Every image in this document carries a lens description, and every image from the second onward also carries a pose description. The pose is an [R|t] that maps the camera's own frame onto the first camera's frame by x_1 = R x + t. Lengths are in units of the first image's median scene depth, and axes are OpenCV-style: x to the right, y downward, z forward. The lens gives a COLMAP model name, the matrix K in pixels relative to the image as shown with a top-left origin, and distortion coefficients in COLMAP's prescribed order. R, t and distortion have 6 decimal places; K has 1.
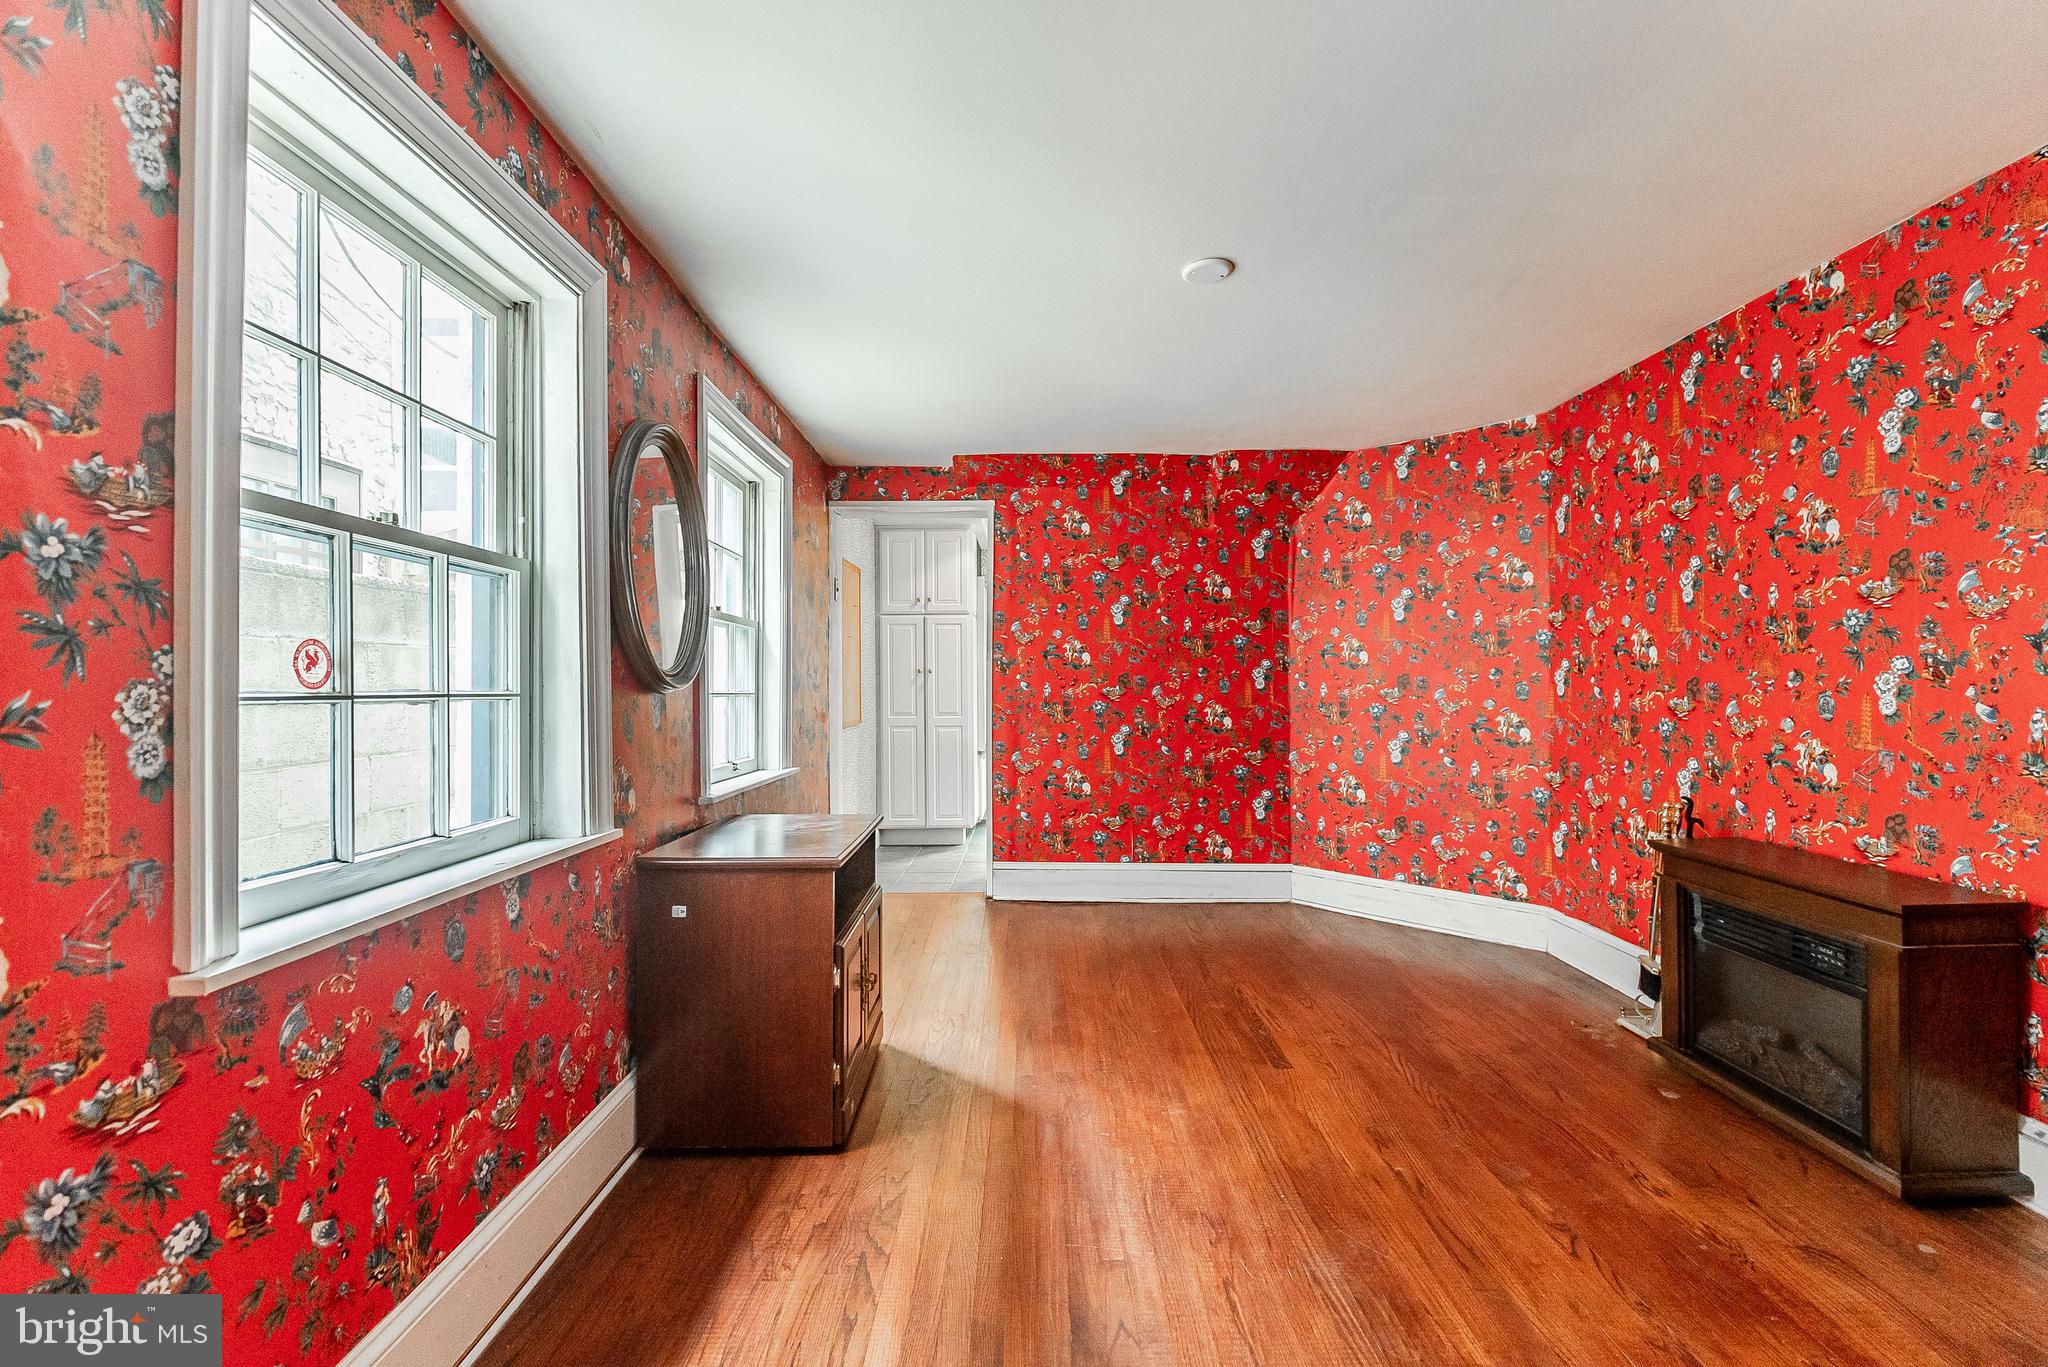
lens RADIAL K [[914.7, 0, 1049.4], [0, 914.7, 683.4], [0, 0, 1]] dist [0.000439, -0.000724]
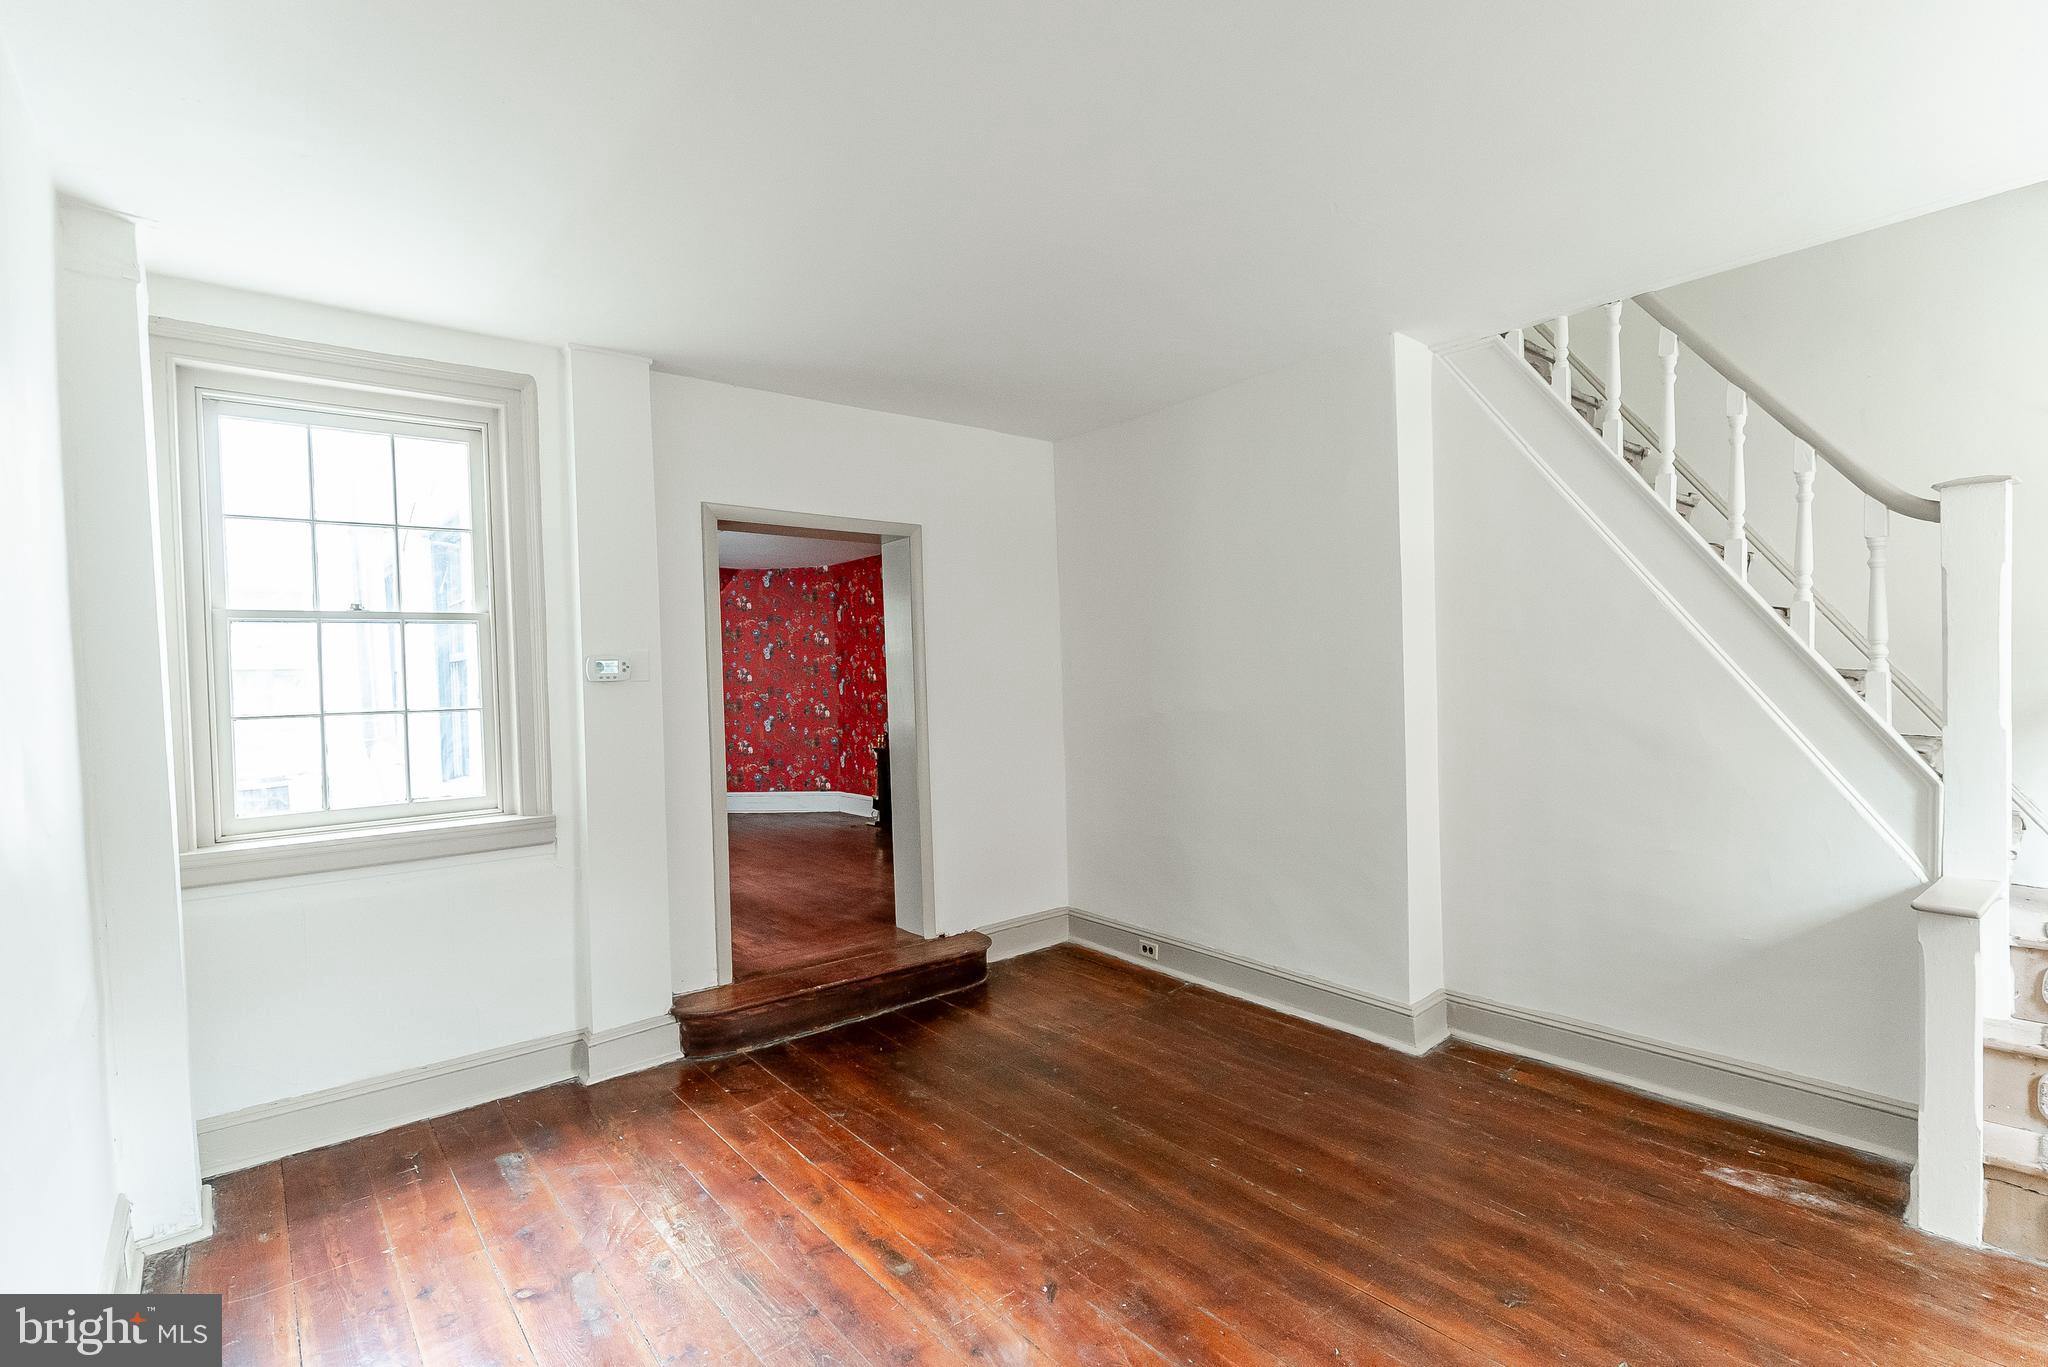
lens RADIAL K [[928.7, 0, 1029.8], [0, 928.7, 683.1], [0, 0, 1]] dist [-0.001389, -0.001831]
pose [[0.753690, -0.025469, 0.656737, -0.492650], [0.027436, 0.999597, 0.007279, -0.015727], [-0.656657, 0.012532, 0.754085, -0.854891]]
